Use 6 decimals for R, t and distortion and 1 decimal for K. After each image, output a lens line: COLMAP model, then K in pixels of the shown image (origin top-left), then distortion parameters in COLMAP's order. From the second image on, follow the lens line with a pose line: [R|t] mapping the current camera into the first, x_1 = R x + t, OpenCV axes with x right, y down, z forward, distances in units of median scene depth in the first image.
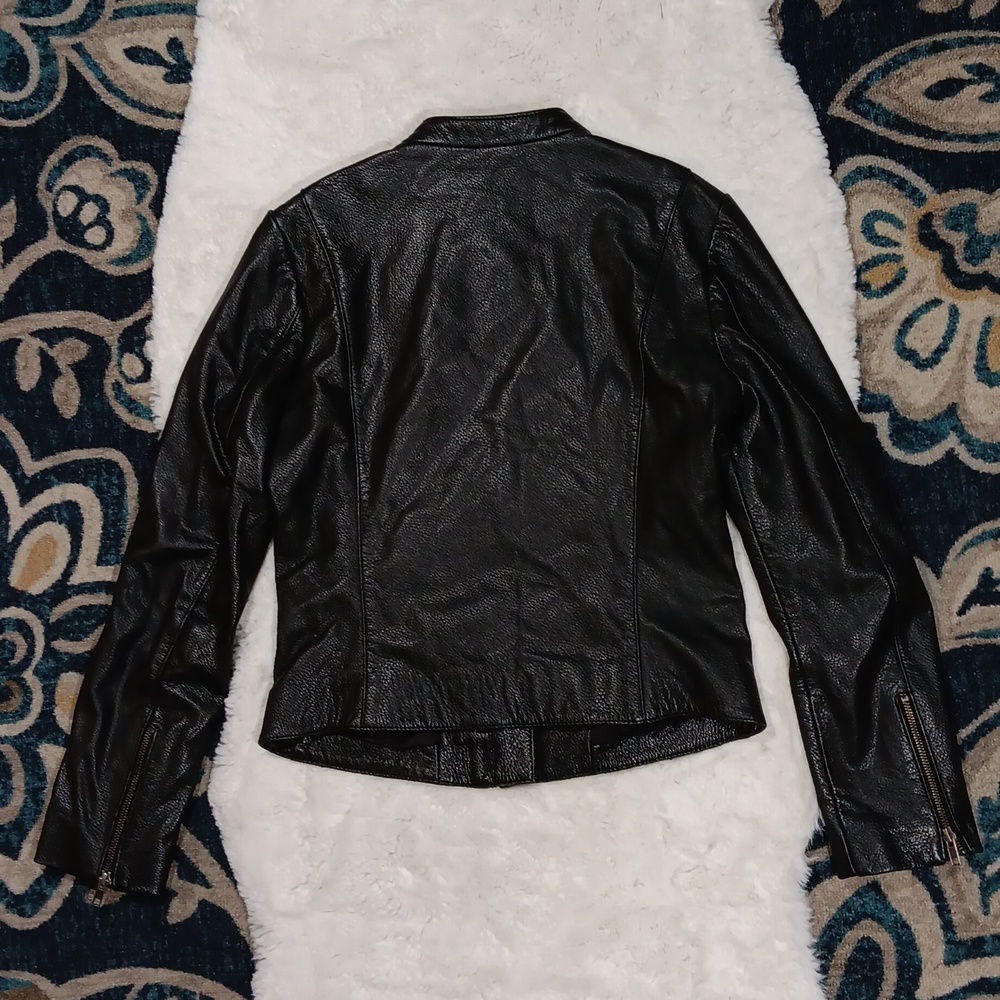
lens RADIAL K [[1666.9, 0, 494.8], [0, 1666.9, 496.4], [0, 0, 1]] dist [0.063796, 0.000000]
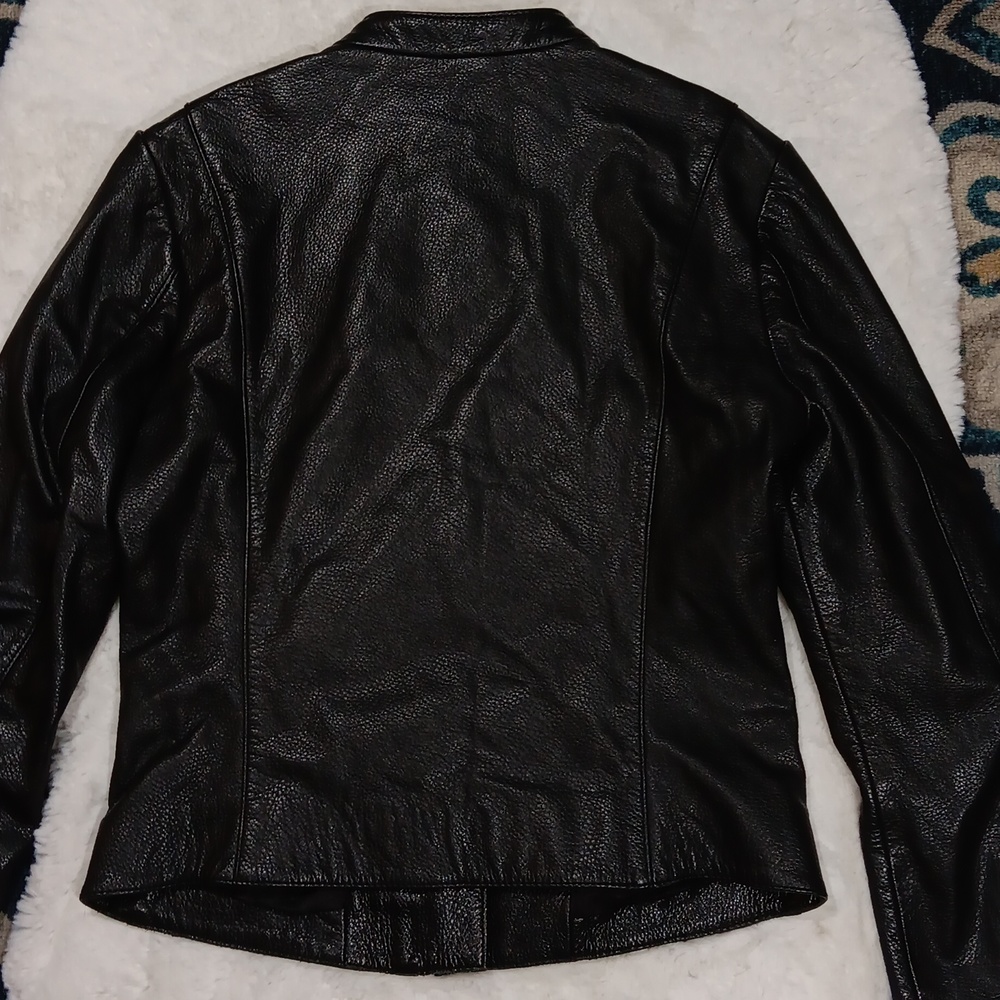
lens RADIAL K [[1666.9, 0, 499.5], [0, 1666.9, 503.5], [0, 0, 1]] dist [0.063796, 0.000000]
pose [[0.996936, 0.044411, 0.064385, -0.022711], [-0.041419, 0.998032, -0.047085, 0.012615], [-0.066349, 0.044274, 0.996814, 0.302568]]
